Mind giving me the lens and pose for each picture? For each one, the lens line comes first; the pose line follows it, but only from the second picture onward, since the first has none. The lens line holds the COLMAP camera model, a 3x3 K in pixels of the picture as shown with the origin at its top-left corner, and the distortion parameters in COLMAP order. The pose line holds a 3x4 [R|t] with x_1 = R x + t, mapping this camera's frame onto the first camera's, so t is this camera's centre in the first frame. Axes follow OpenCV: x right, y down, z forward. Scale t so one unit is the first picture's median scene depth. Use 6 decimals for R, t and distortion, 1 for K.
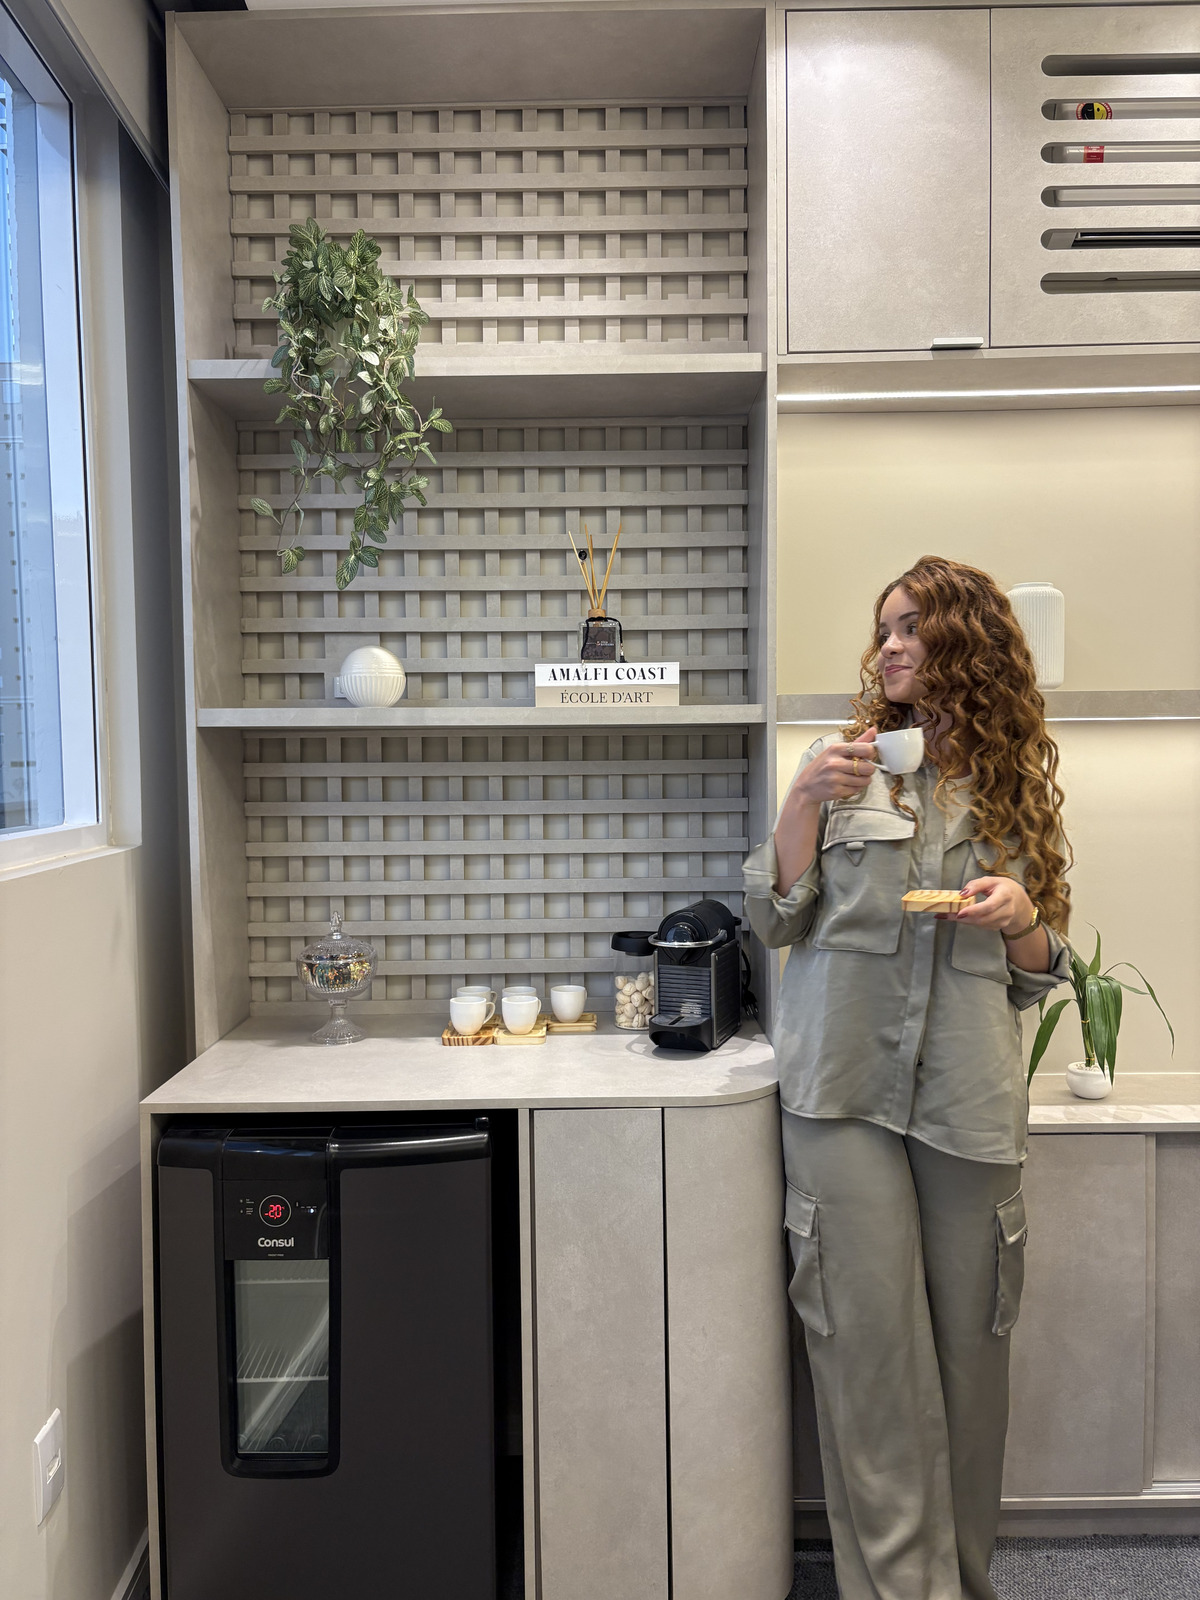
lens RADIAL K [[1184.8, 0, 600.0], [0, 1184.8, 798.4], [0, 0, 1]] dist [0.011565, -0.006432]
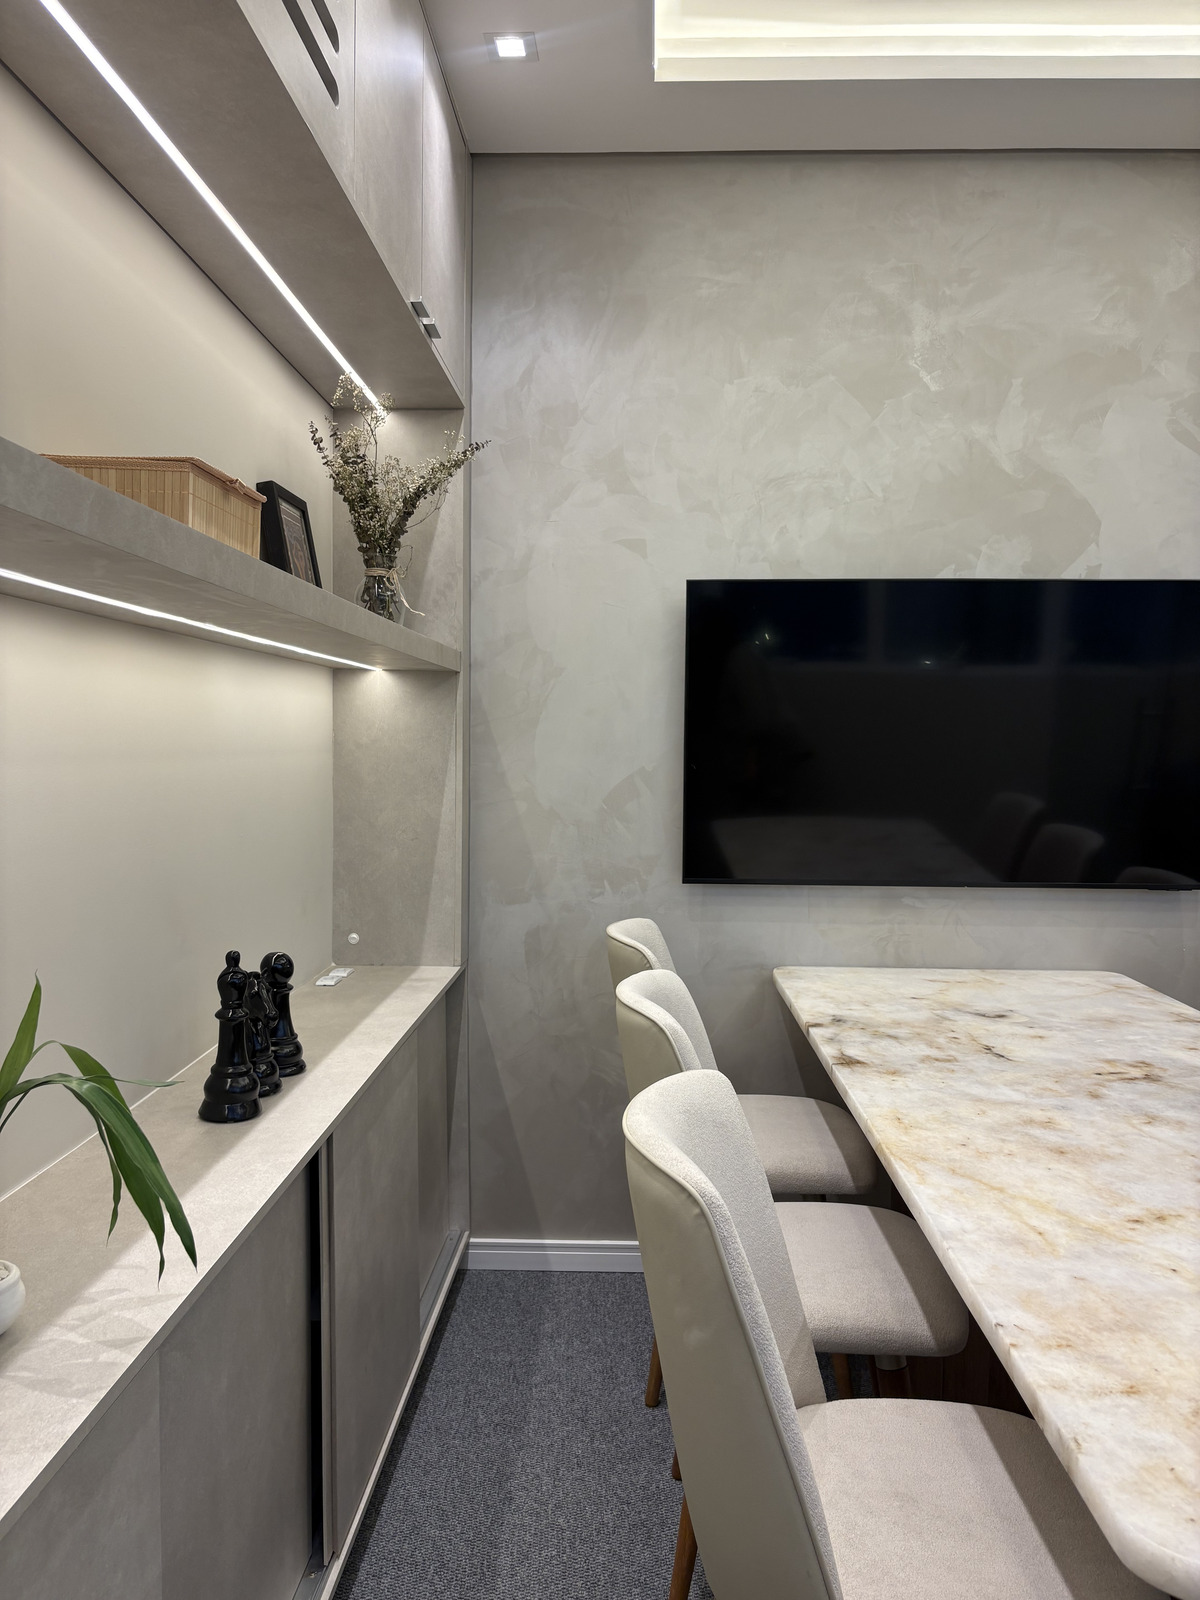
lens RADIAL K [[1184.8, 0, 598.9], [0, 1184.8, 799.7], [0, 0, 1]] dist [0.011565, -0.006432]
pose [[0.035881, -0.034332, 0.998766, -0.060629], [0.034243, 0.998865, 0.033105, 0.024193], [-0.998769, 0.033013, 0.037016, 0.756414]]
